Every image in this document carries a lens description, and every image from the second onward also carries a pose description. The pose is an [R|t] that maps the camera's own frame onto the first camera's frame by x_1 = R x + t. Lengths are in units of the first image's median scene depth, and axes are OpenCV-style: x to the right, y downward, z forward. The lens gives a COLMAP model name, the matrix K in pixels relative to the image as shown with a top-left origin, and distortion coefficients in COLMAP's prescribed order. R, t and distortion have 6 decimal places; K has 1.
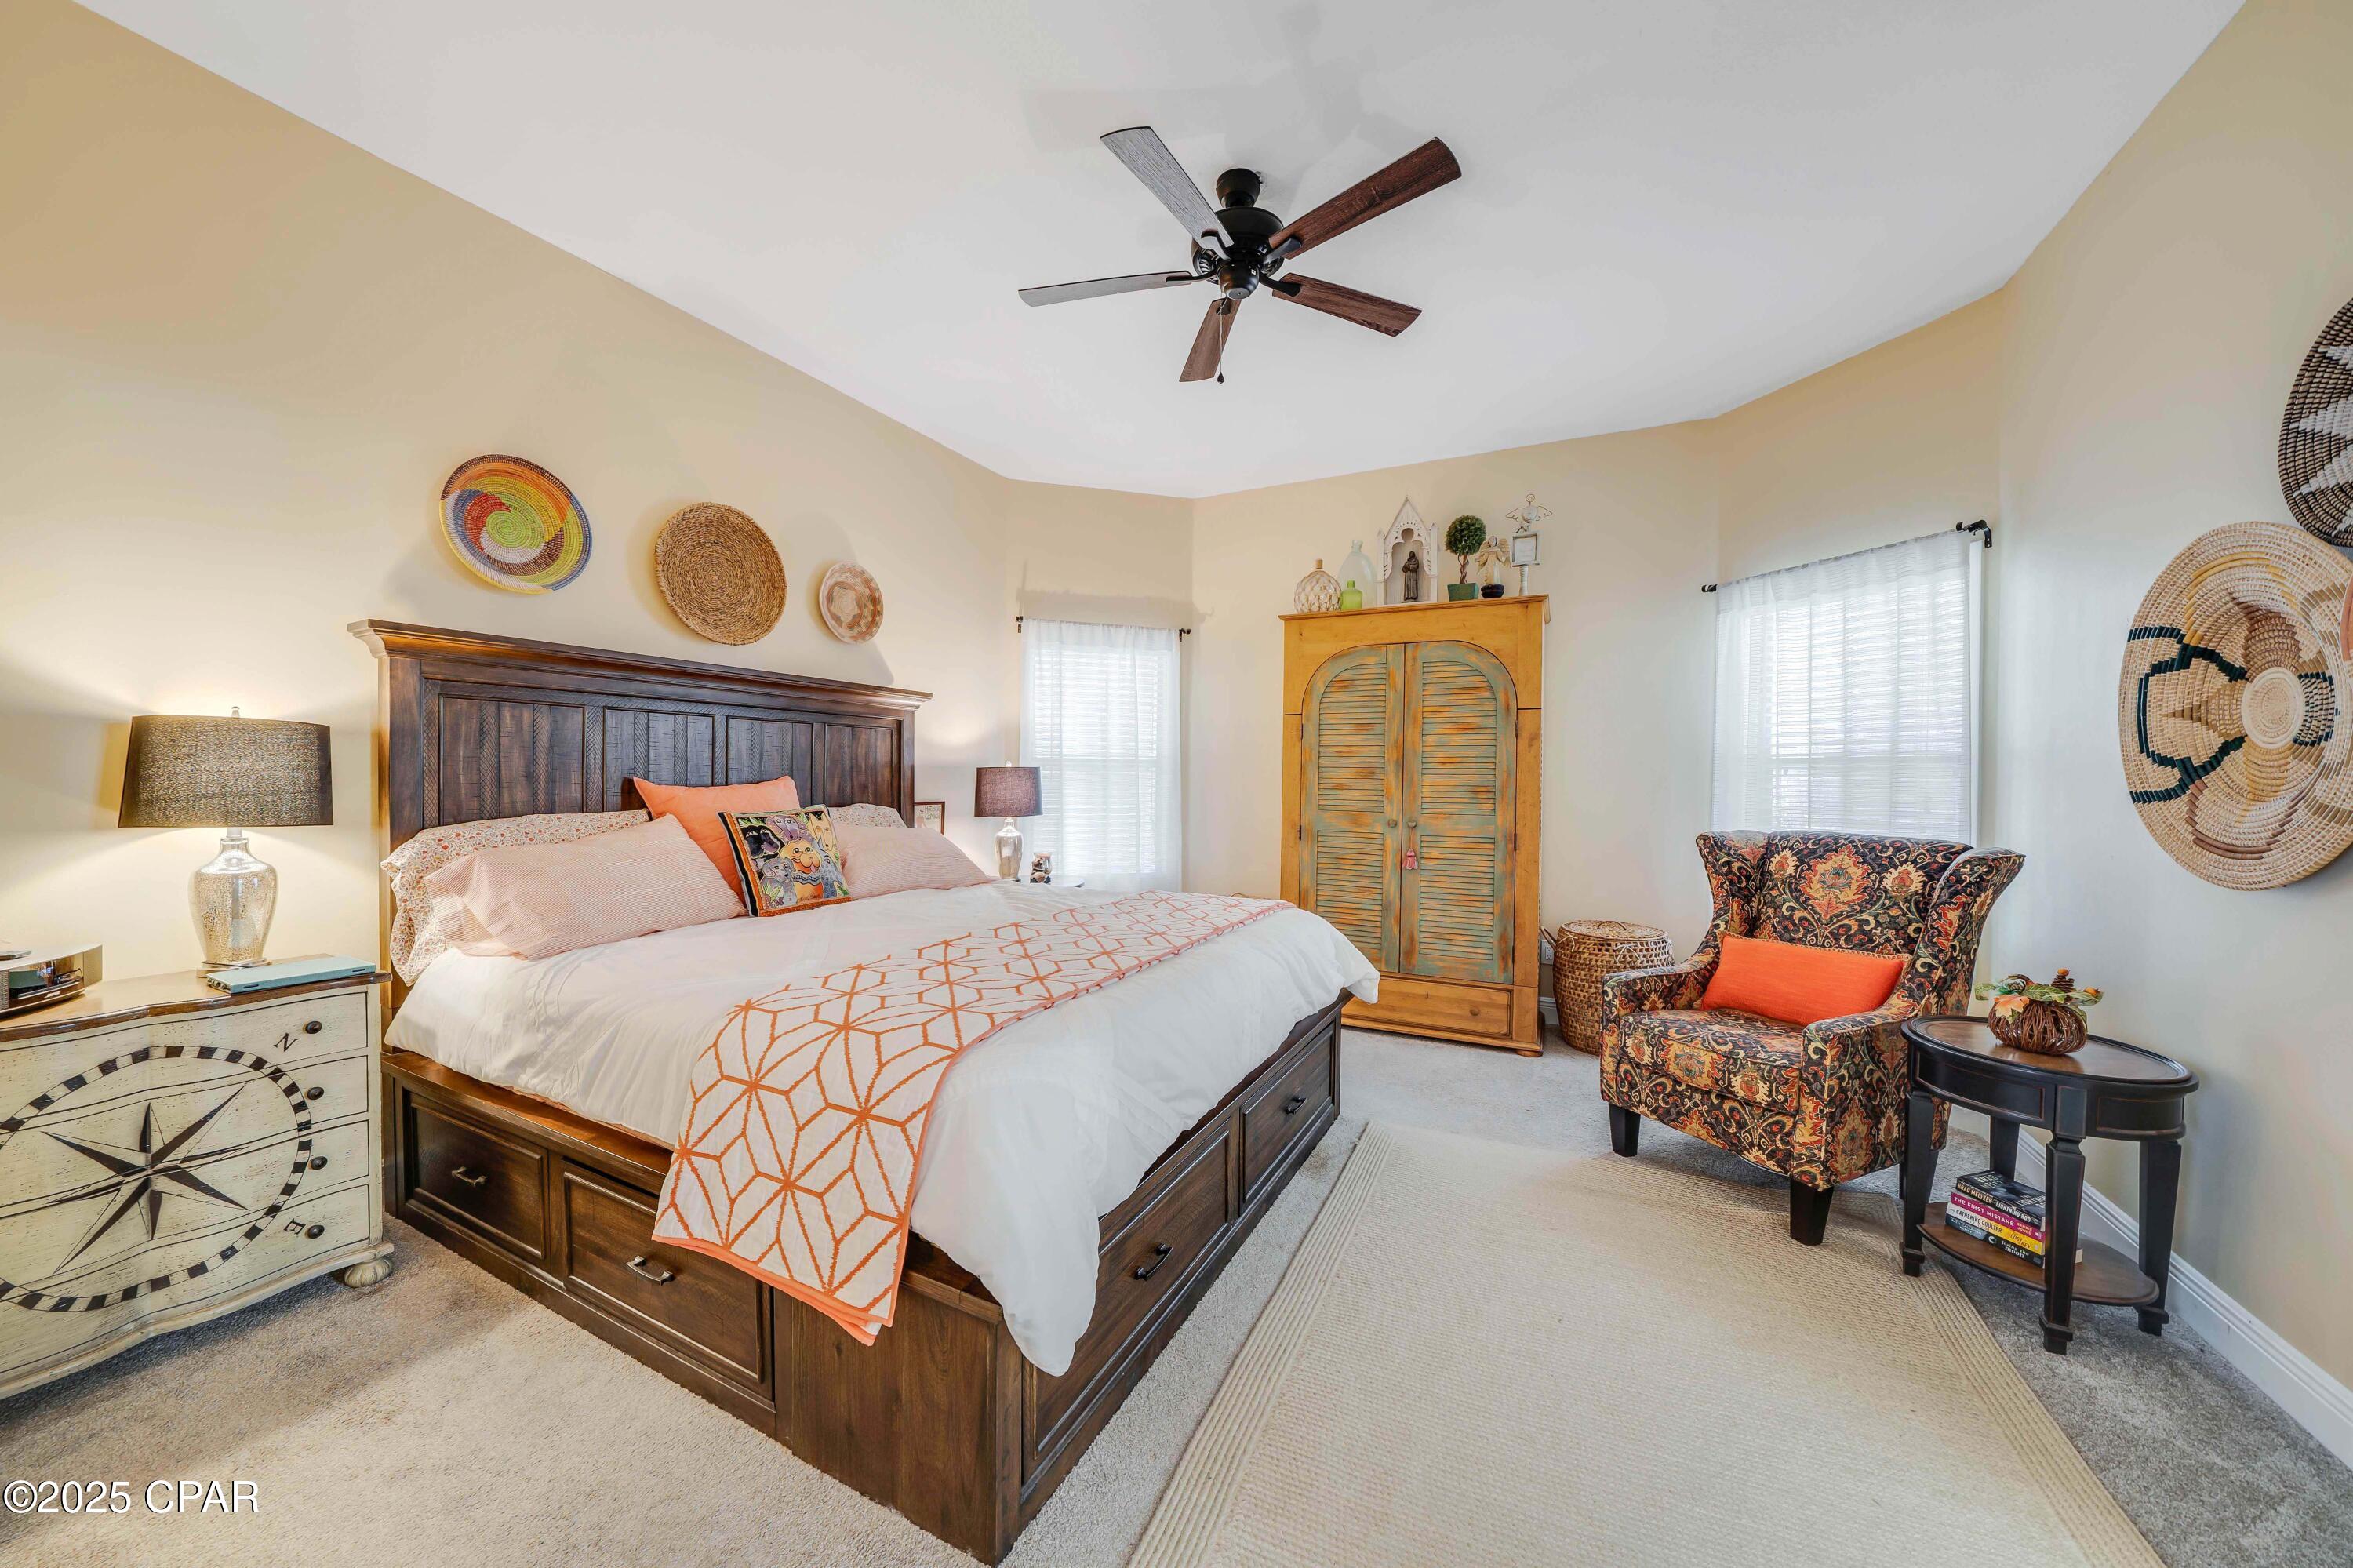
lens RADIAL K [[824.8, 0, 1162.0], [0, 824.8, 777.2], [0, 0, 1]] dist [-0.016479, 0.000059]
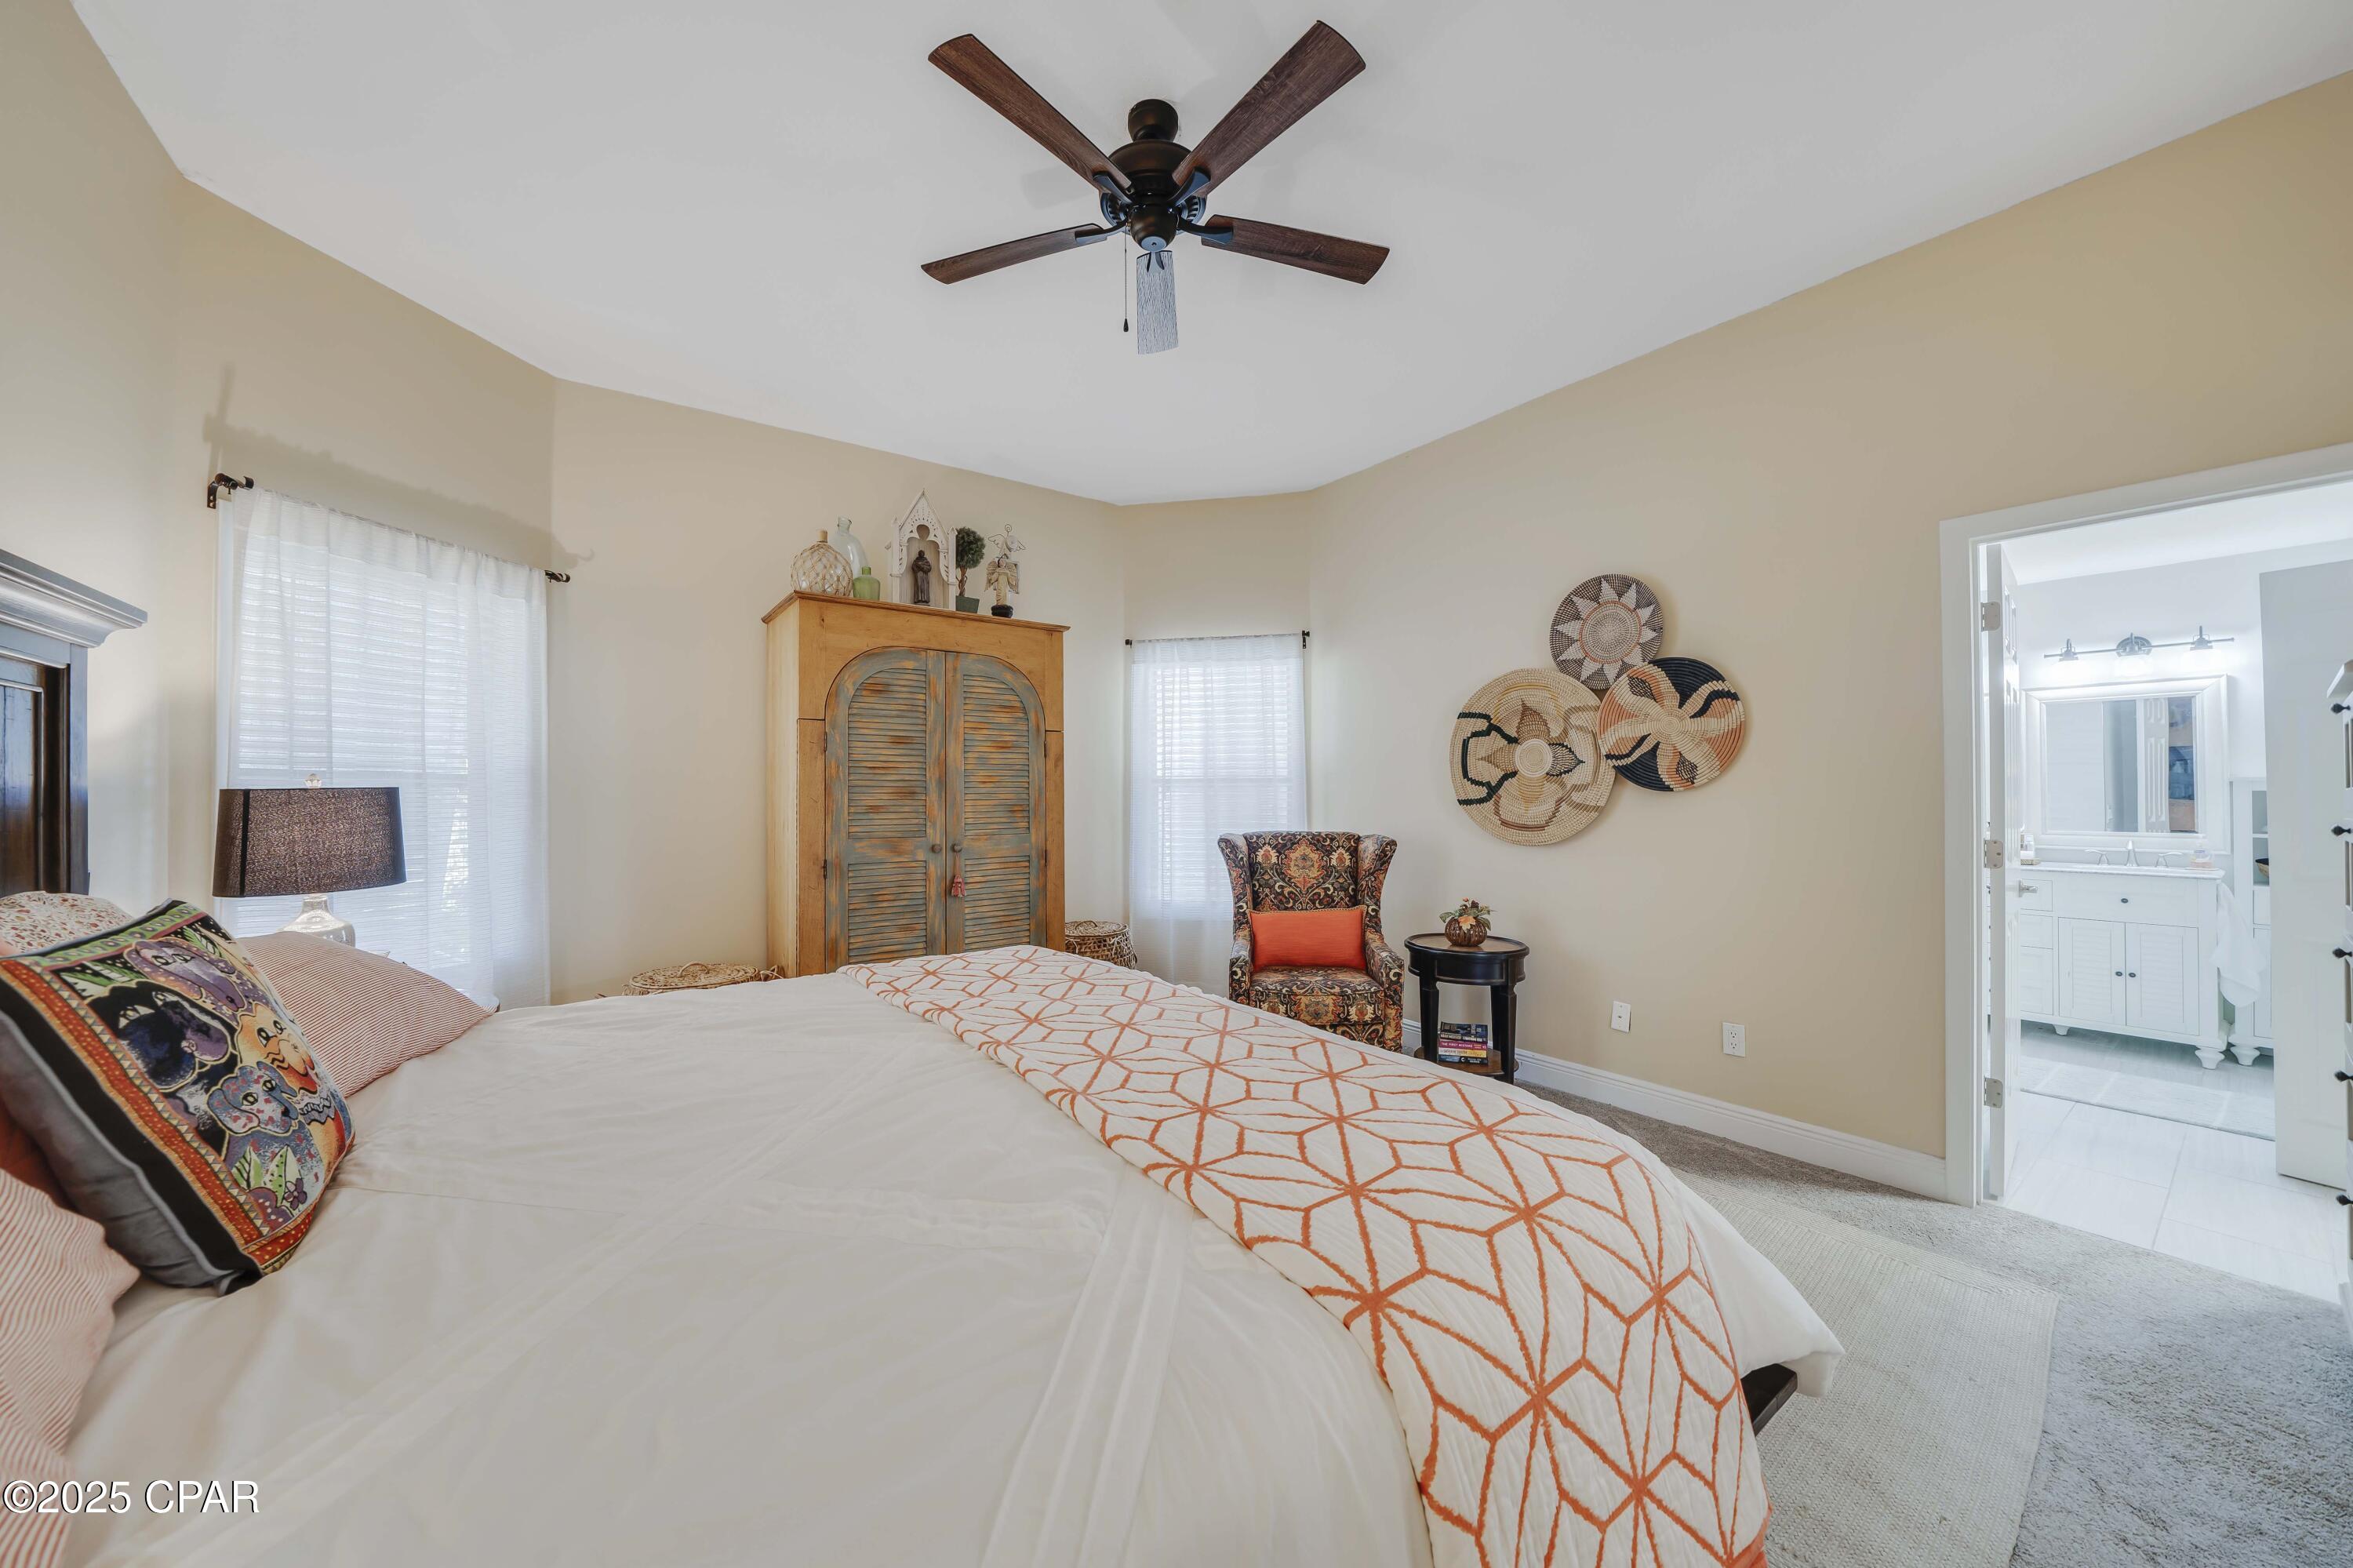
lens RADIAL K [[824.8, 0, 1162.0], [0, 824.8, 777.2], [0, 0, 1]] dist [-0.016479, 0.000059]
pose [[0.463000, 0.007149, 0.886329, -0.565906], [0.010461, 0.999854, -0.013529, -0.010143], [-0.886296, 0.015536, 0.462858, 0.506983]]
